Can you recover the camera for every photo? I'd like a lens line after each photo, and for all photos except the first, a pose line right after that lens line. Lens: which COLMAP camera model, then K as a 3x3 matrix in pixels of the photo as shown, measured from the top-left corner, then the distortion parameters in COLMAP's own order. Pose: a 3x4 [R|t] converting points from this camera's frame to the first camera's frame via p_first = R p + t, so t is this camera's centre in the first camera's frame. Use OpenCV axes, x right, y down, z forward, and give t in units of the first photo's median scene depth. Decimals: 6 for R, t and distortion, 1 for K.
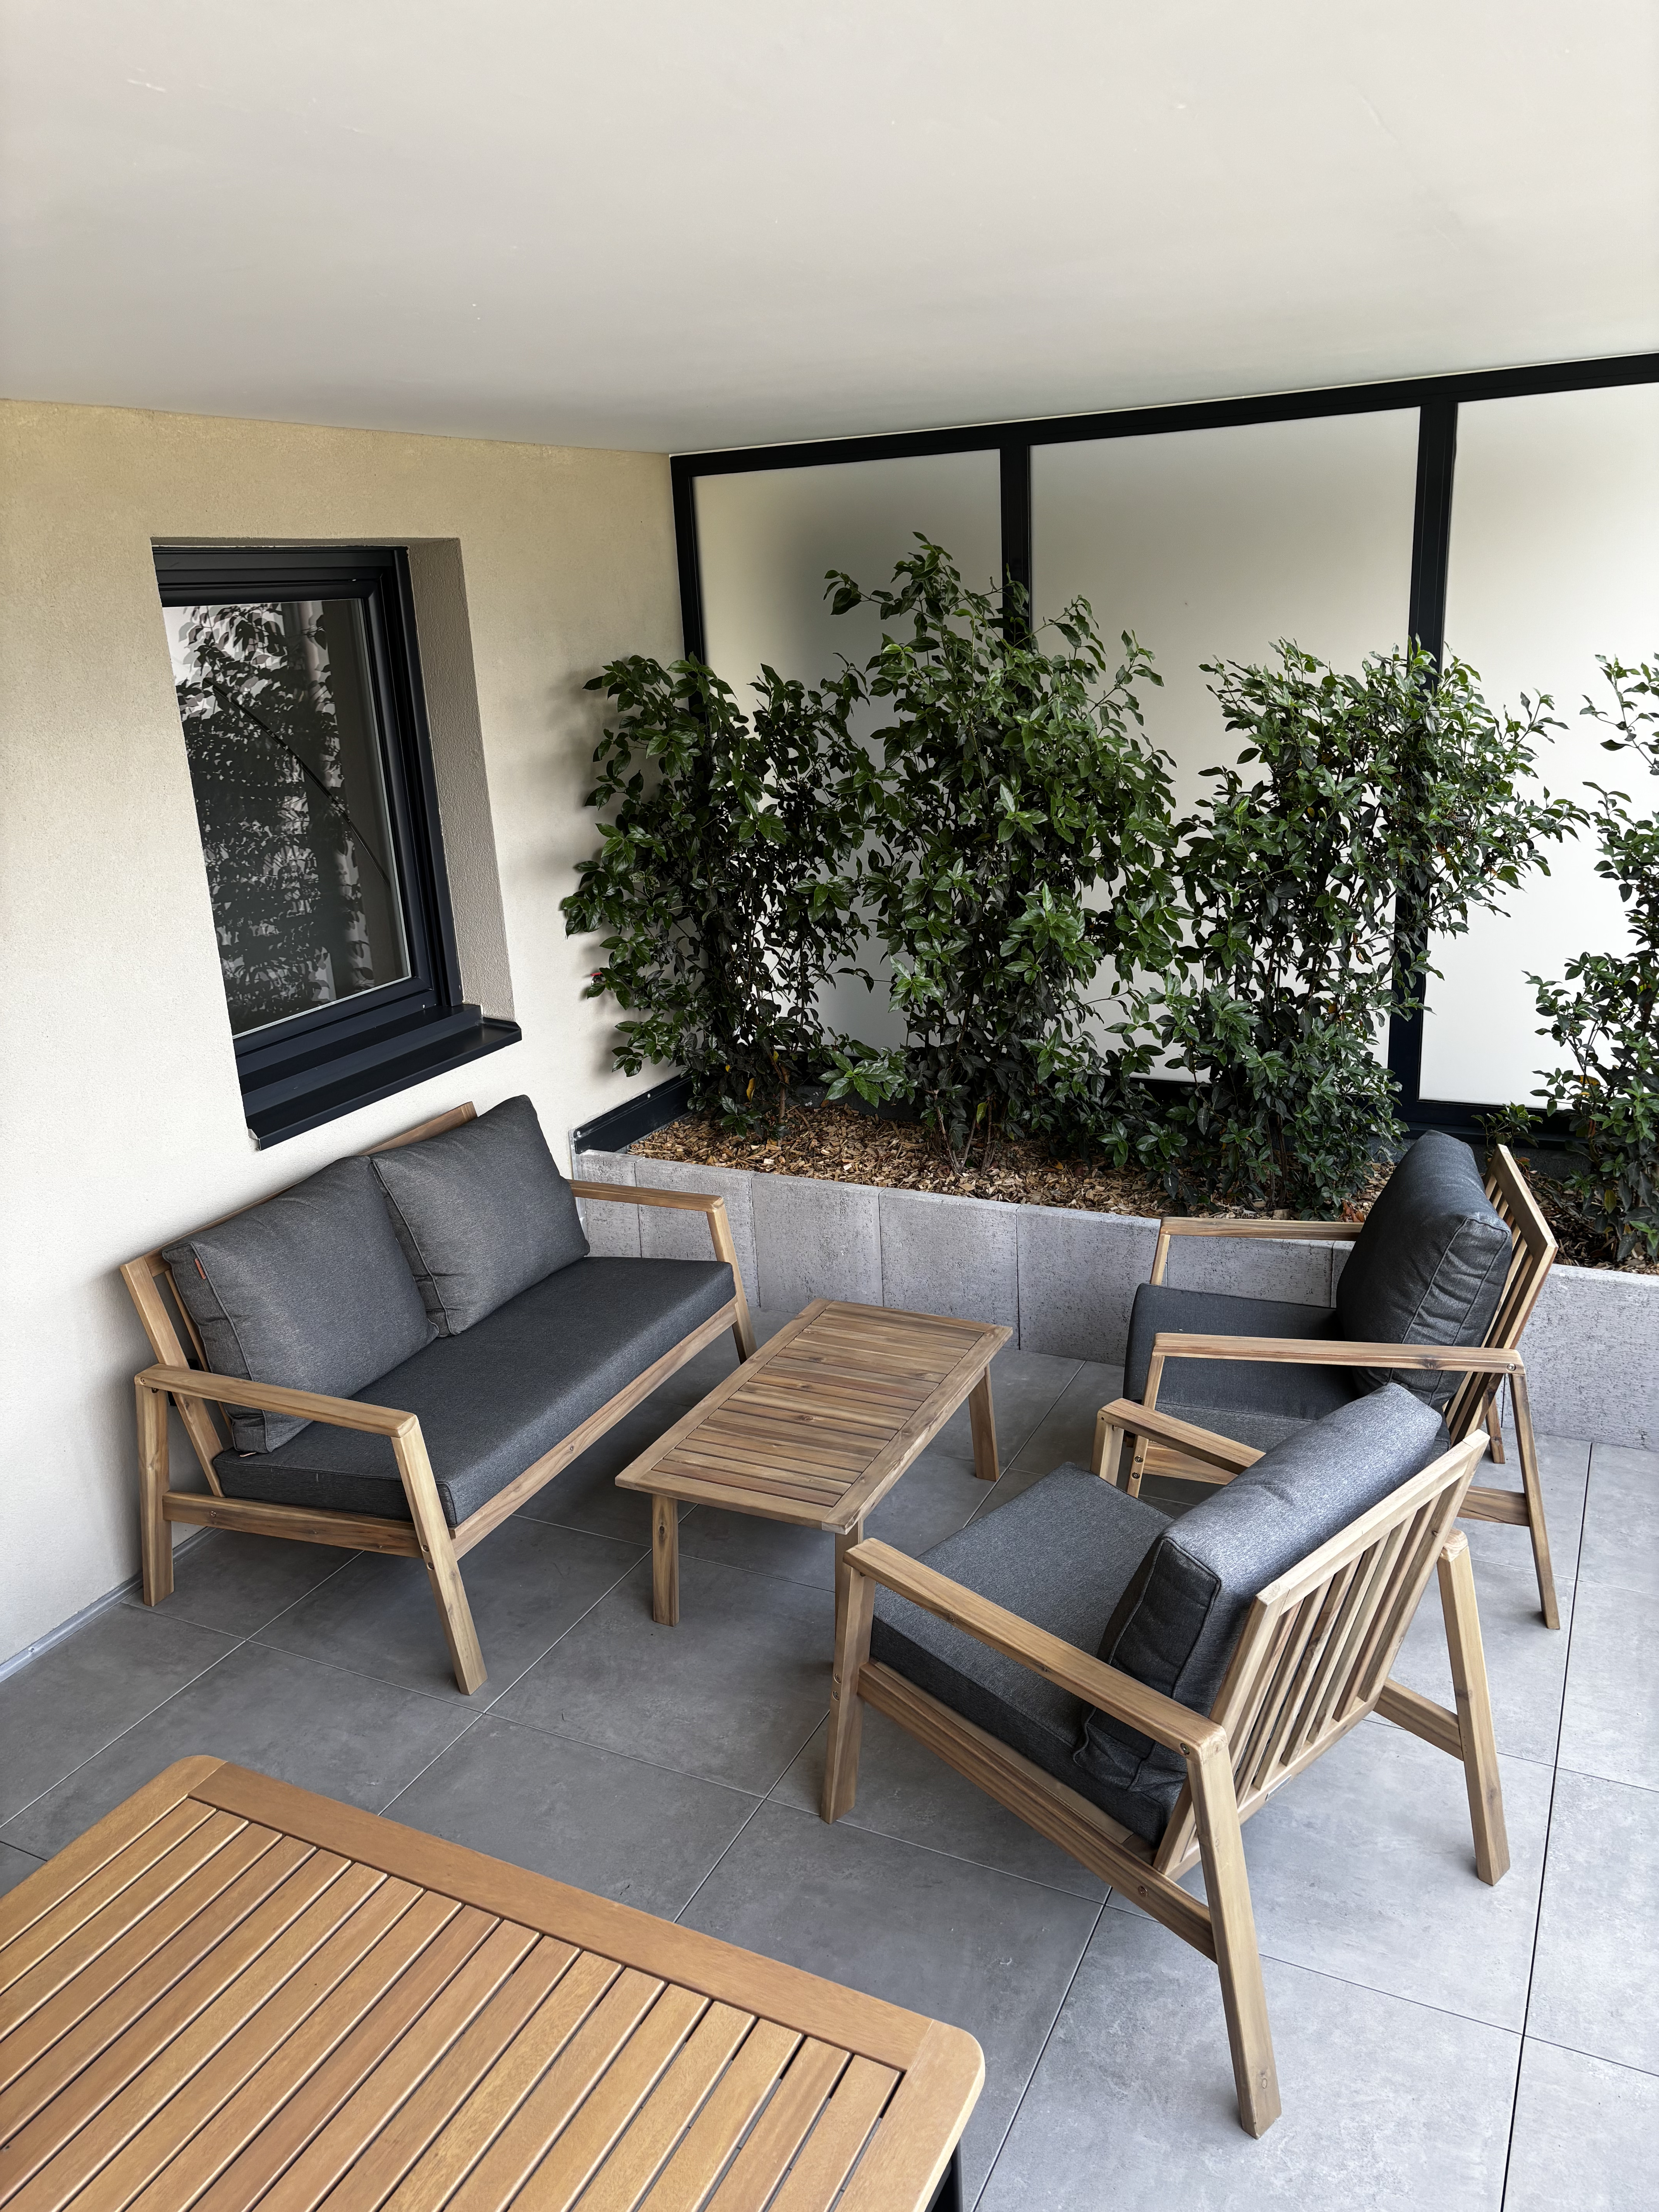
lens RADIAL K [[1616.2, 0, 829.5], [0, 1616.2, 1106.0], [0, 0, 1]] dist [0.039803, 0.000846]
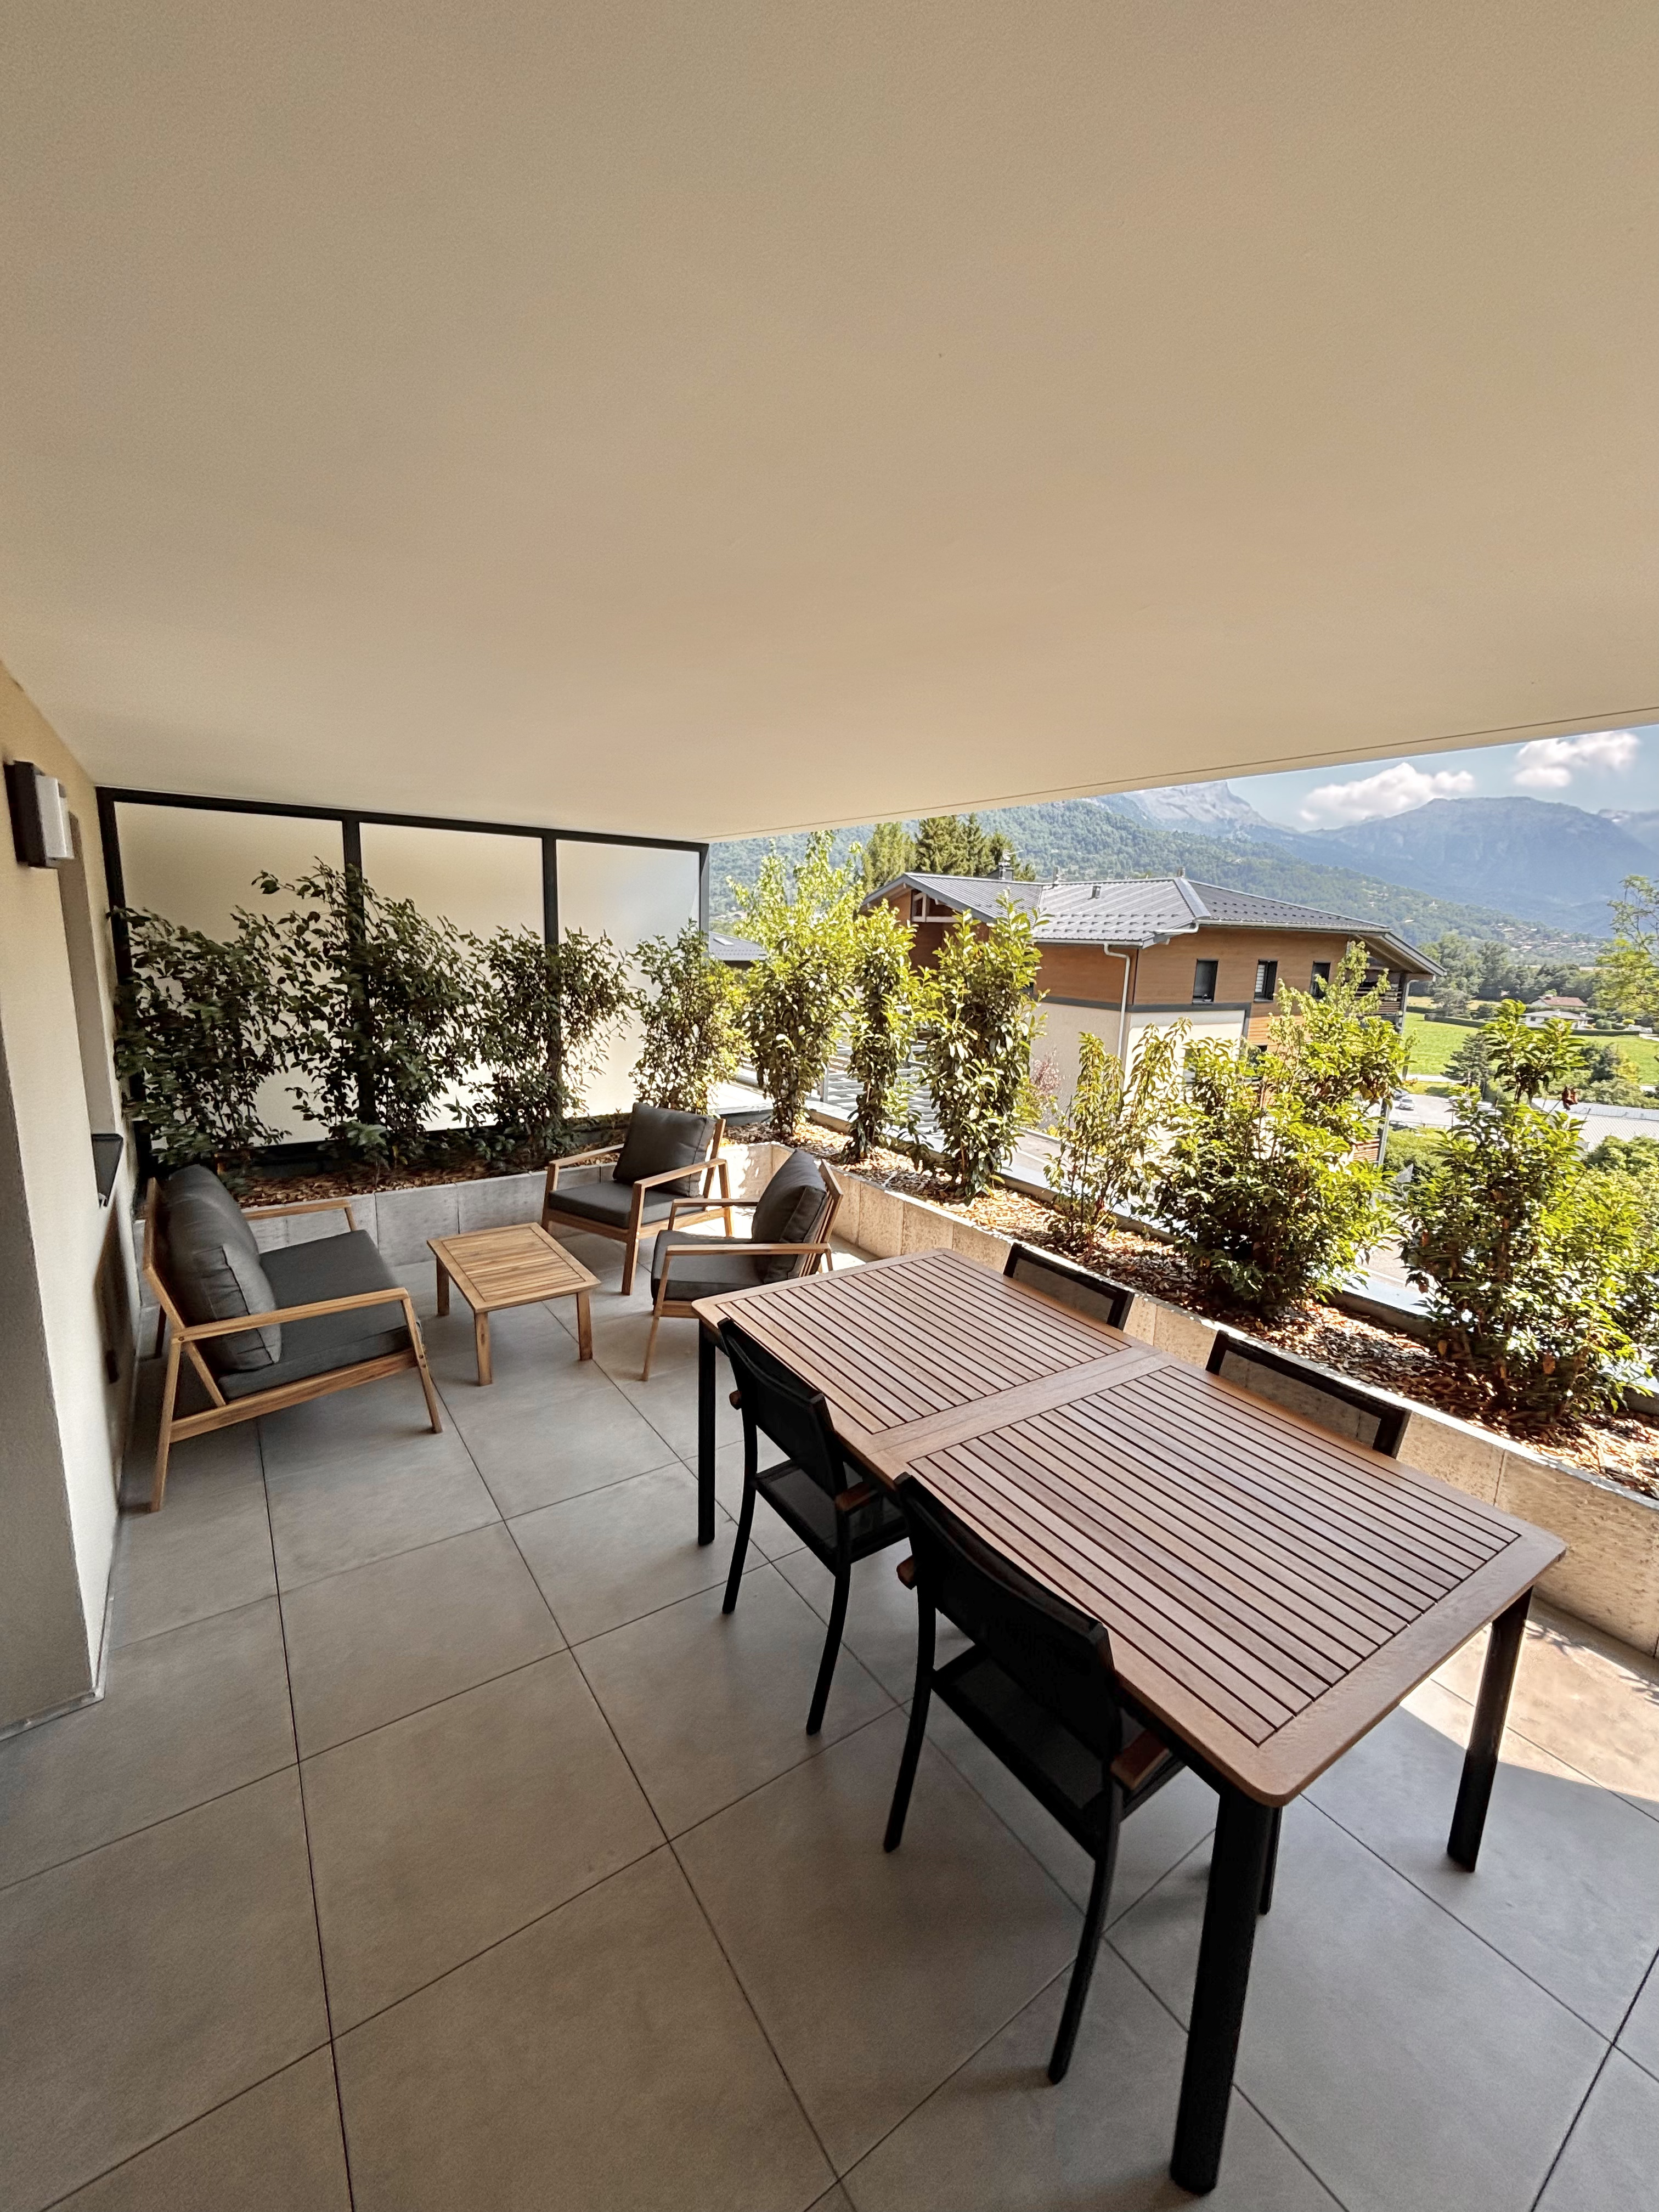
lens RADIAL K [[904.7, 0, 829.5], [0, 904.7, 1106.0], [0, 0, 1]] dist [-0.001456, -0.000129]
pose [[0.478768, -0.103389, 0.871833, -0.601135], [0.201702, 0.979432, 0.005385, 0.050740], [-0.854458, 0.173272, 0.489774, 0.010153]]
